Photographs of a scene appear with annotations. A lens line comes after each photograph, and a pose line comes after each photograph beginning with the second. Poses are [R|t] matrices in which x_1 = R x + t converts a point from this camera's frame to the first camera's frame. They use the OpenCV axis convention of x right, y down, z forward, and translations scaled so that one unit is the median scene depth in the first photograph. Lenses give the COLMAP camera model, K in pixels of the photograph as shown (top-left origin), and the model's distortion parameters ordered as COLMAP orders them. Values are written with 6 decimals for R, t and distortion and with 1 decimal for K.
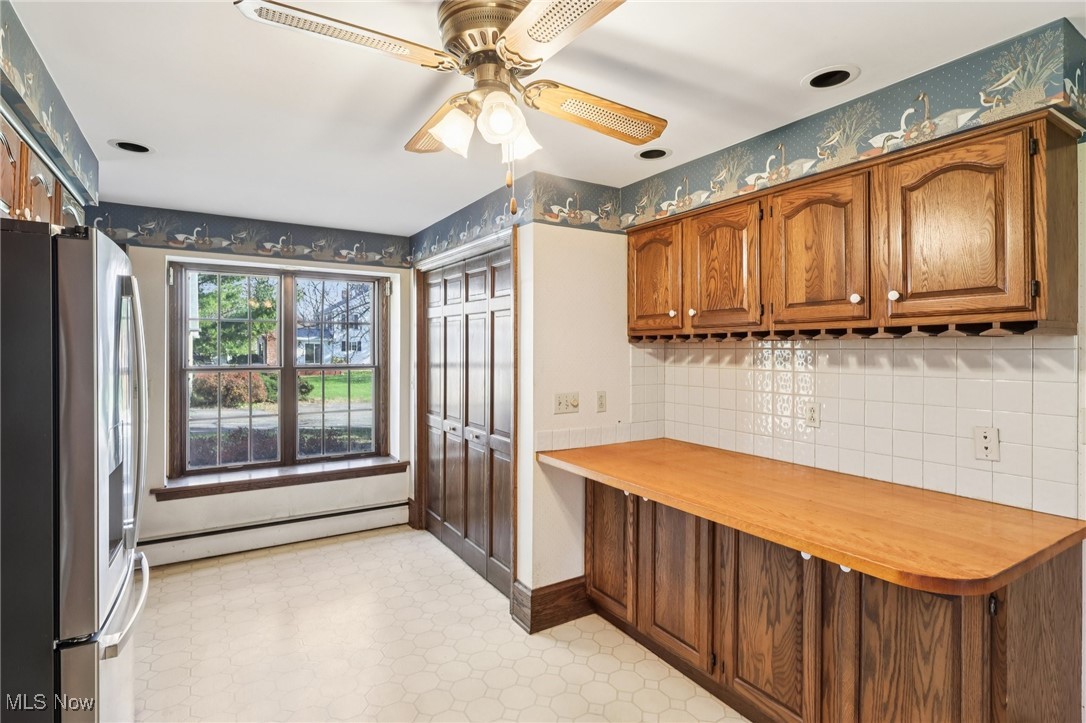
lens RADIAL K [[545.9, 0, 540.7], [0, 545.9, 348.1], [0, 0, 1]] dist [-0.000653, -0.000060]
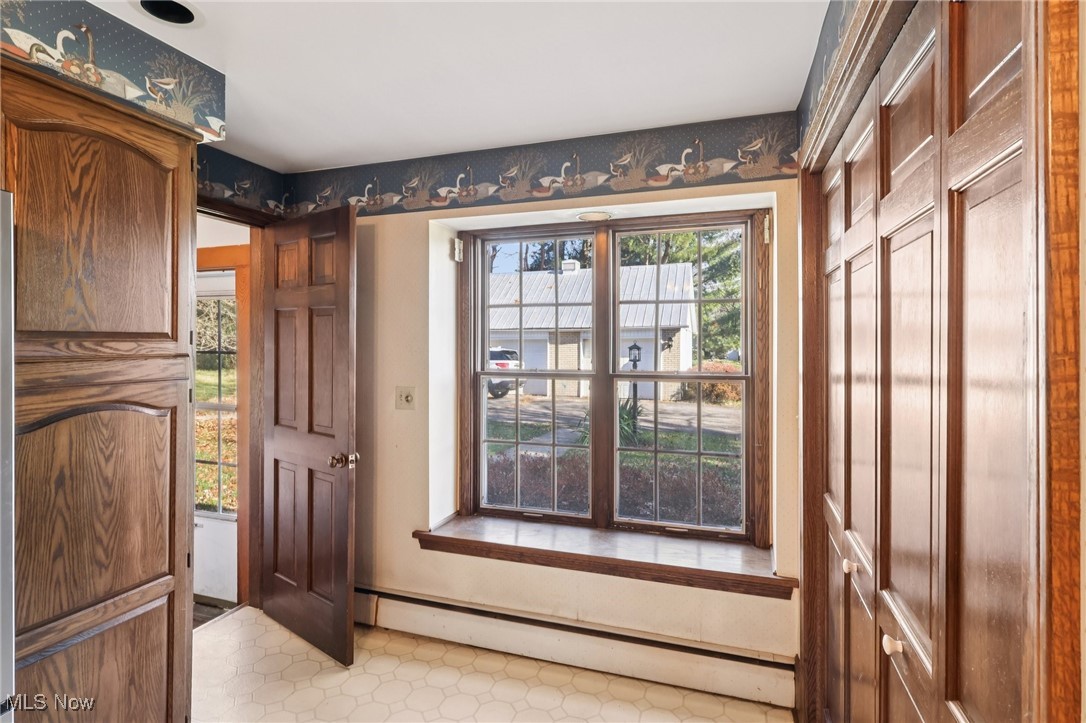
lens RADIAL K [[545.9, 0, 540.7], [0, 545.9, 348.1], [0, 0, 1]] dist [-0.000653, -0.000060]
pose [[0.632810, 0.002714, -0.774302, -0.013312], [0.003739, 0.999971, 0.006560, 0.000170], [0.774298, -0.007047, 0.632782, 0.540547]]
